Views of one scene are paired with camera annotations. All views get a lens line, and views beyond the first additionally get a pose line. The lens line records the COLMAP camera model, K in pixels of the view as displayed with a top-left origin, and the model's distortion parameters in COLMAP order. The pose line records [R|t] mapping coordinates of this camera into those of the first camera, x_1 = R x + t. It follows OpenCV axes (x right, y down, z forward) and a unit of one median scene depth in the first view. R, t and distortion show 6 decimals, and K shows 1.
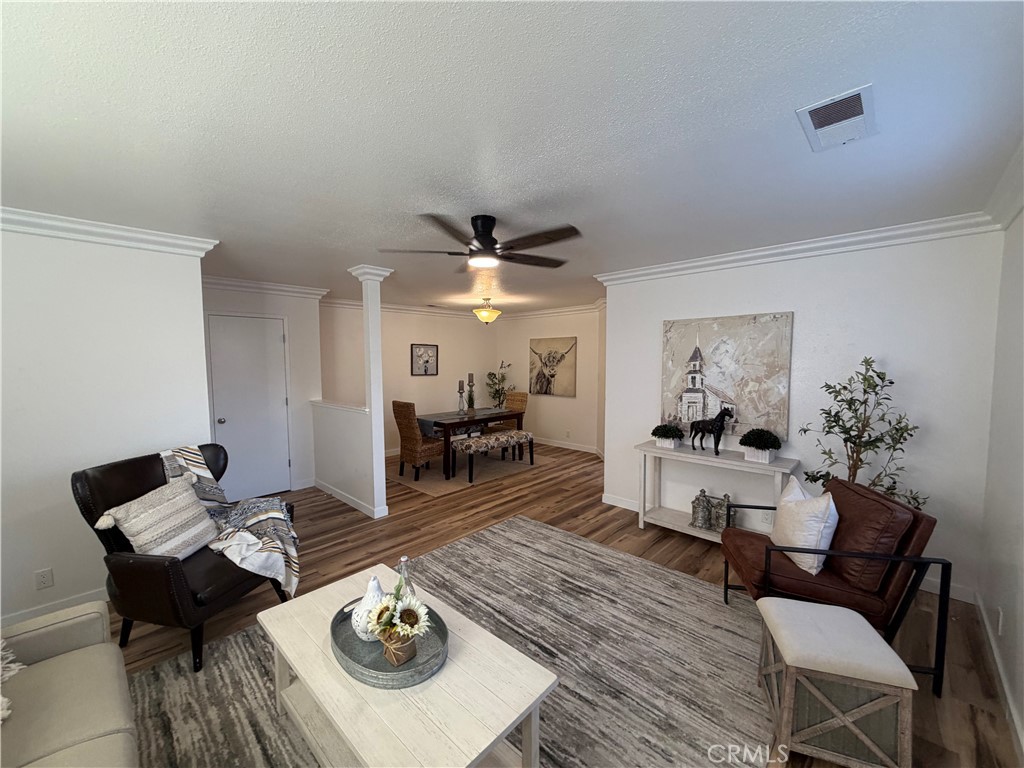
lens RADIAL K [[407.5, 0, 512.0], [0, 407.5, 384.0], [0, 0, 1]] dist [0.002251, 0.000154]
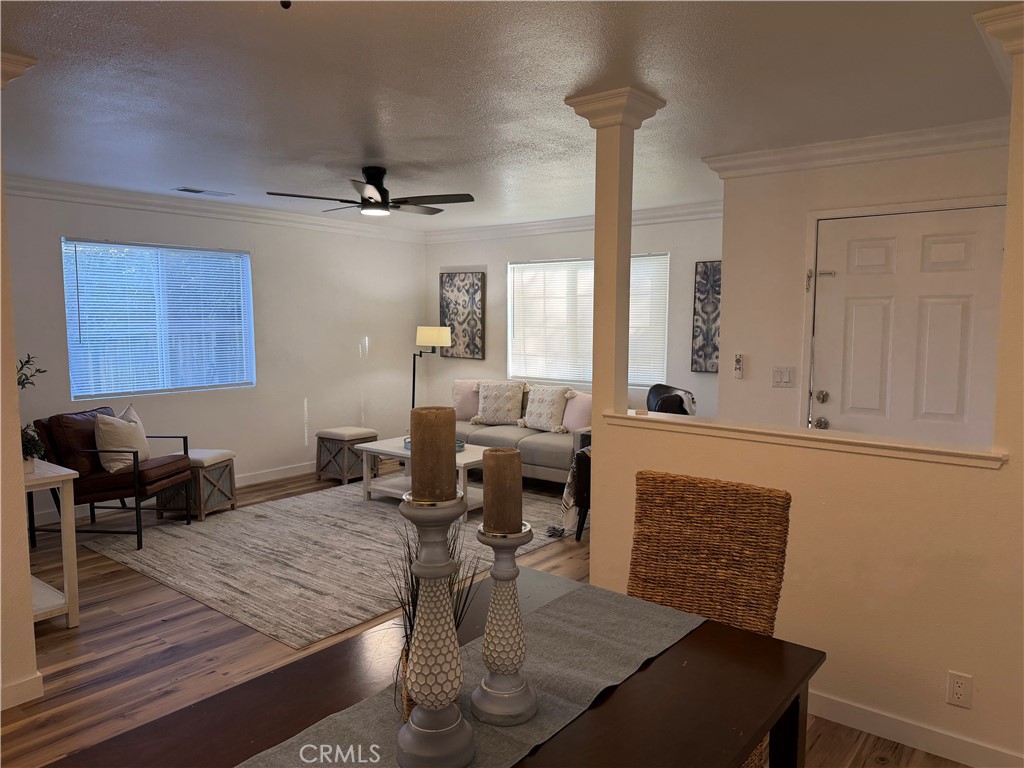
lens RADIAL K [[716.6, 0, 512.0], [0, 716.6, 384.0], [0, 0, 1]] dist [0.000116, 0.000399]
pose [[-0.997112, 0.008506, -0.075463, -0.180404], [-0.003794, 0.986887, 0.161371, -0.107749], [0.075846, 0.161191, -0.984004, 1.943143]]
